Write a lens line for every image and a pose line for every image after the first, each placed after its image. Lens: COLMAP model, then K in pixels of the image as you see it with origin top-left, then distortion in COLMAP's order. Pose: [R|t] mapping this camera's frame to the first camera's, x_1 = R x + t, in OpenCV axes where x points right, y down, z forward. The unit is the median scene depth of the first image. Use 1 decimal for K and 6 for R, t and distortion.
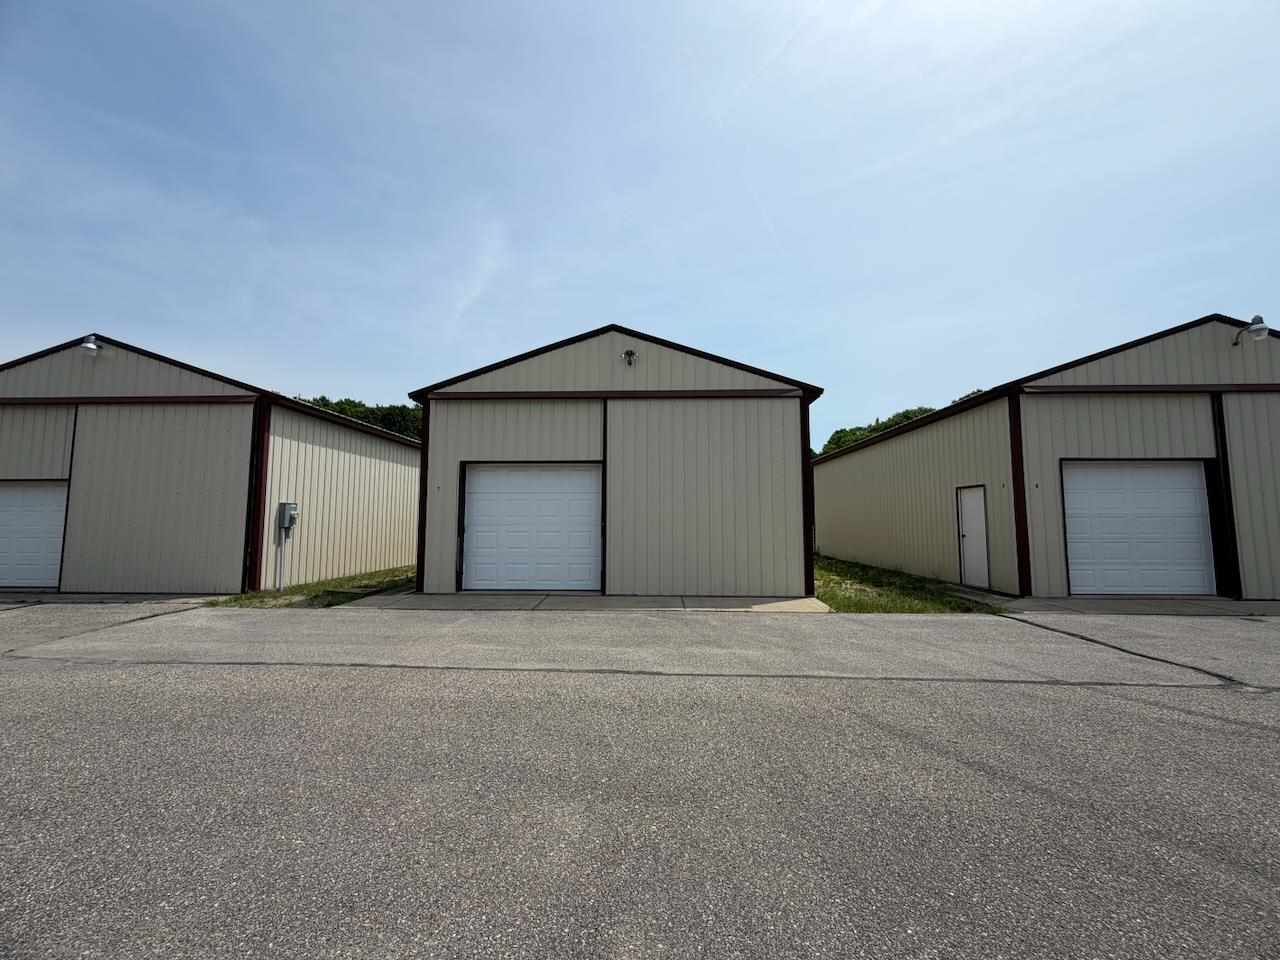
lens RADIAL K [[514.6, 0, 640.0], [0, 514.6, 480.0], [0, 0, 1]] dist [0.008822, -0.000084]
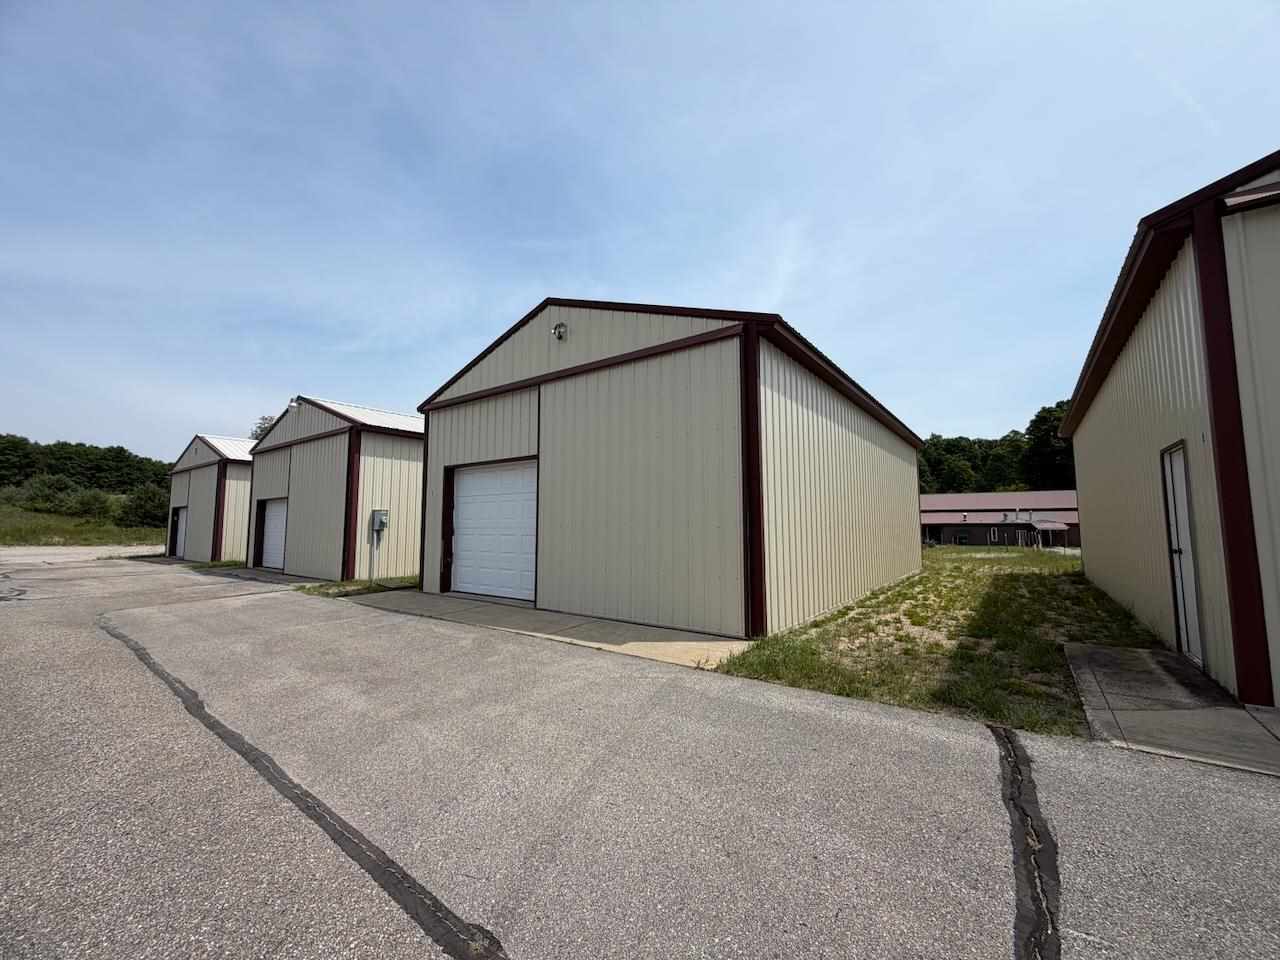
lens RADIAL K [[514.6, 0, 640.0], [0, 514.6, 480.0], [0, 0, 1]] dist [0.008822, -0.000084]
pose [[0.821637, -0.053107, -0.567532, 0.580207], [0.049513, 0.998536, -0.021757, 0.034128], [0.567857, -0.010224, 0.823064, 0.383471]]
